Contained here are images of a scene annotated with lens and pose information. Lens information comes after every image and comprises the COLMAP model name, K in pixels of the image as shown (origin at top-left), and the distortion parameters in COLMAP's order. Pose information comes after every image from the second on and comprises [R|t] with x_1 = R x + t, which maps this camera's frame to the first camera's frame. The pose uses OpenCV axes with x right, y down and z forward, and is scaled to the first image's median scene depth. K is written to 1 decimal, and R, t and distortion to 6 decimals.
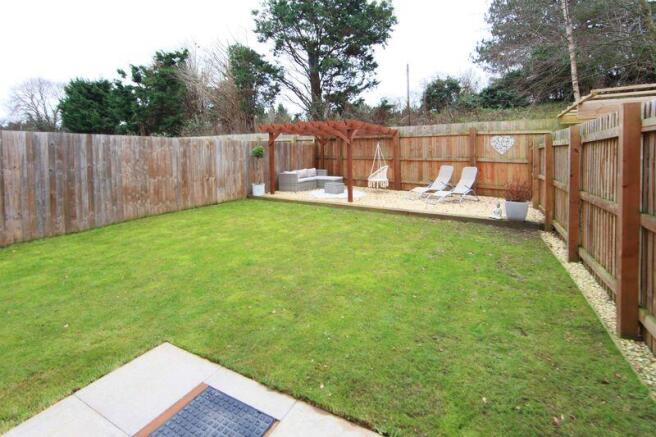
lens RADIAL K [[296.7, 0, 326.7], [0, 296.7, 161.1], [0, 0, 1]] dist [-0.001232, 0.000117]
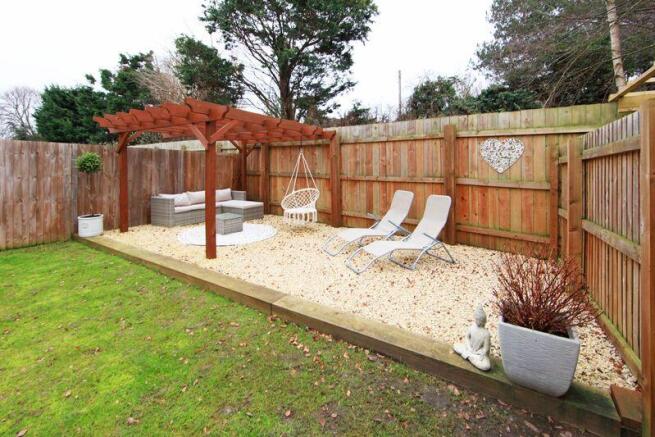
lens RADIAL K [[287.6, 0, 328.3], [0, 287.6, 168.7], [0, 0, 1]] dist [-0.000282, -0.000296]
pose [[0.999635, 0.013508, -0.023392, 0.132348], [-0.014090, 0.999590, -0.024906, -0.005487], [0.023046, 0.025227, 0.999416, 0.214227]]
